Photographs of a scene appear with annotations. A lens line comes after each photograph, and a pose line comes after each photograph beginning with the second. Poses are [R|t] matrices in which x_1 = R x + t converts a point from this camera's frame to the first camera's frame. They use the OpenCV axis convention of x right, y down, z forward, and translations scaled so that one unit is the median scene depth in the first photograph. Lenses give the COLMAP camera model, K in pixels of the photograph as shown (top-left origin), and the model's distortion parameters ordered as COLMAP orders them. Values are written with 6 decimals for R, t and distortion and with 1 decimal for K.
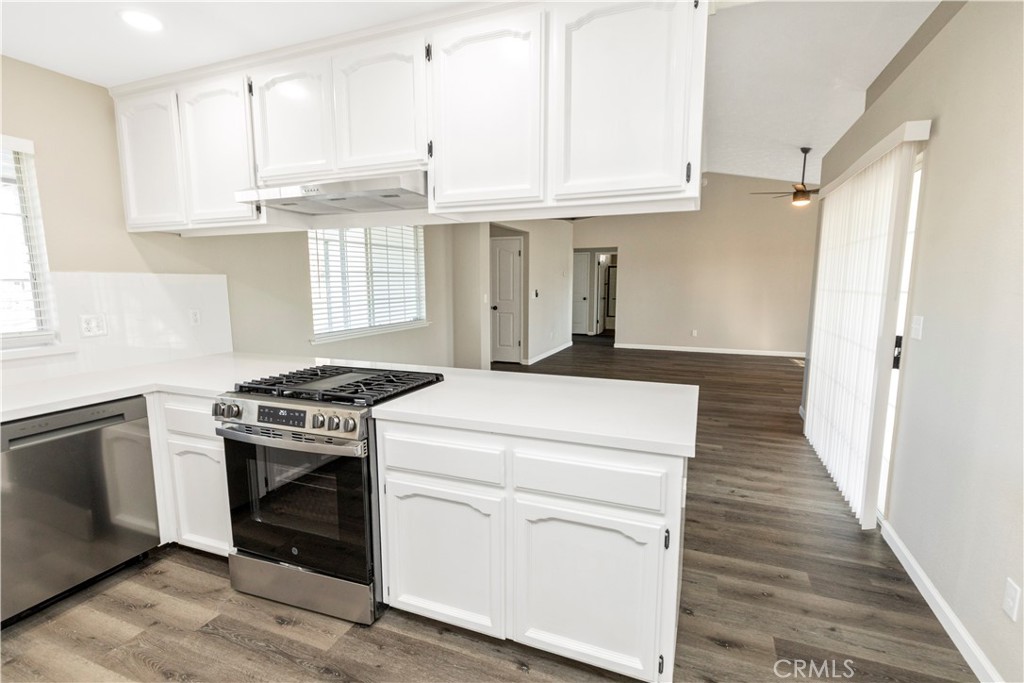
lens RADIAL K [[479.5, 0, 510.6], [0, 479.5, 349.8], [0, 0, 1]] dist [0.005120, -0.000877]
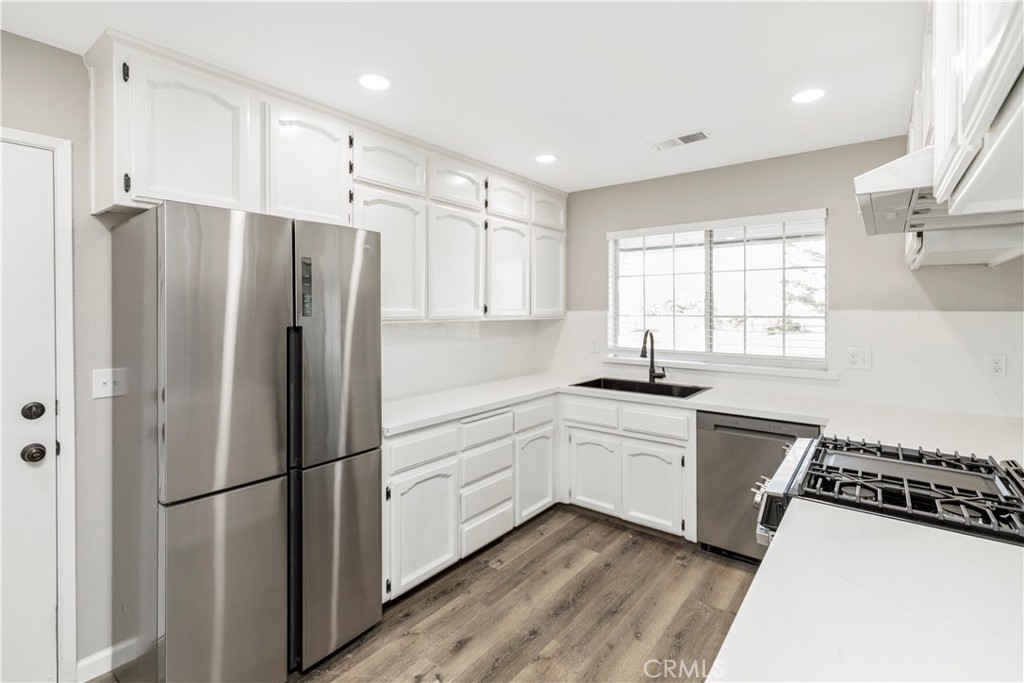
lens RADIAL K [[479.5, 0, 501.2], [0, 479.5, 308.9], [0, 0, 1]] dist [0.005120, -0.000877]
pose [[-0.251773, 0.001797, -0.967785, 0.461745], [-0.138298, 0.989668, 0.037816, -0.109405], [0.957854, 0.143364, -0.248923, 0.566081]]
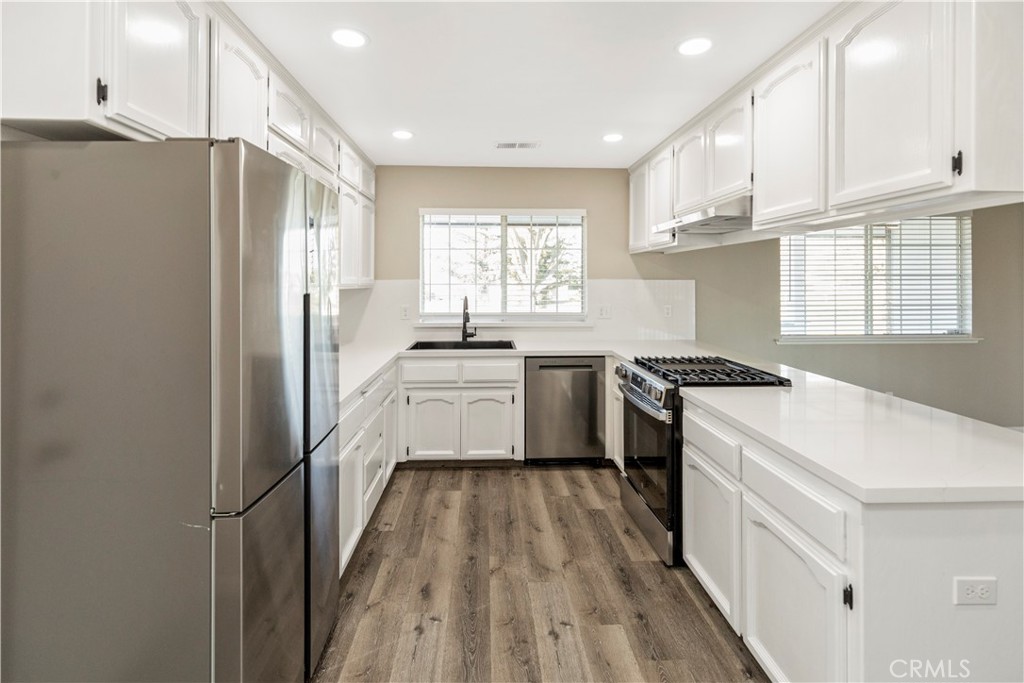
lens RADIAL K [[479.5, 0, 520.1], [0, 479.5, 280.3], [0, 0, 1]] dist [0.005120, -0.000877]
pose [[0.443981, 0.002508, -0.896032, 0.551590], [-0.129610, 0.989659, -0.061452, -0.022121], [0.886612, 0.143418, 0.439715, 0.016334]]
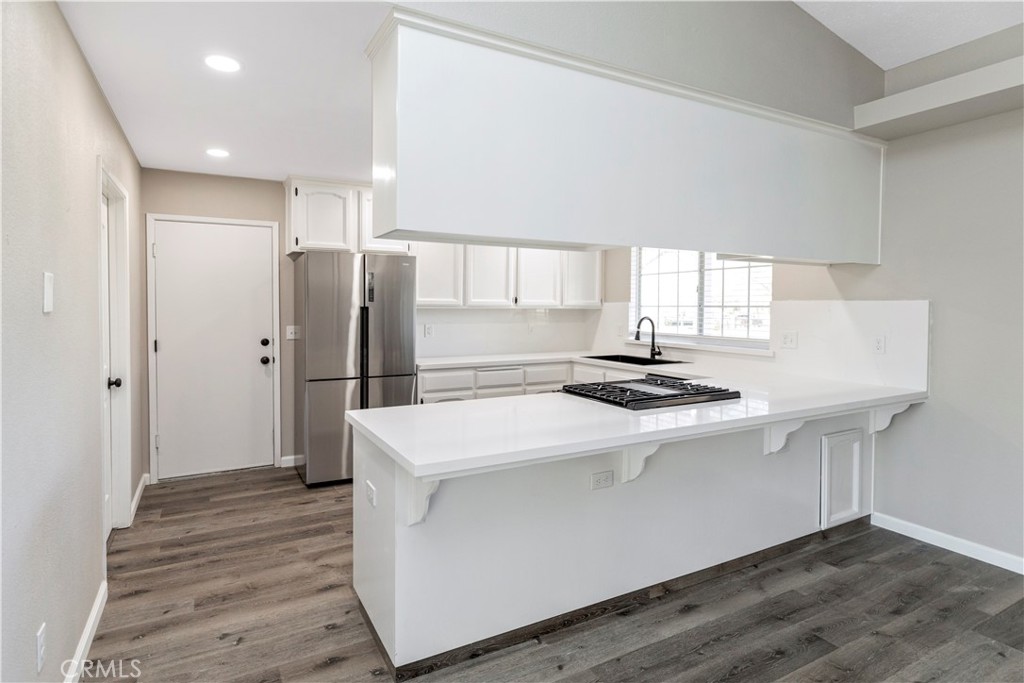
lens RADIAL K [[517.7, 0, 523.4], [0, 517.7, 310.0], [0, 0, 1]] dist [0.002812, 0.000169]
pose [[-0.566608, 0.007877, -0.823950, 0.903871], [-0.120365, 0.988437, 0.092220, -0.215391], [0.815149, 0.151427, -0.559108, 1.441397]]
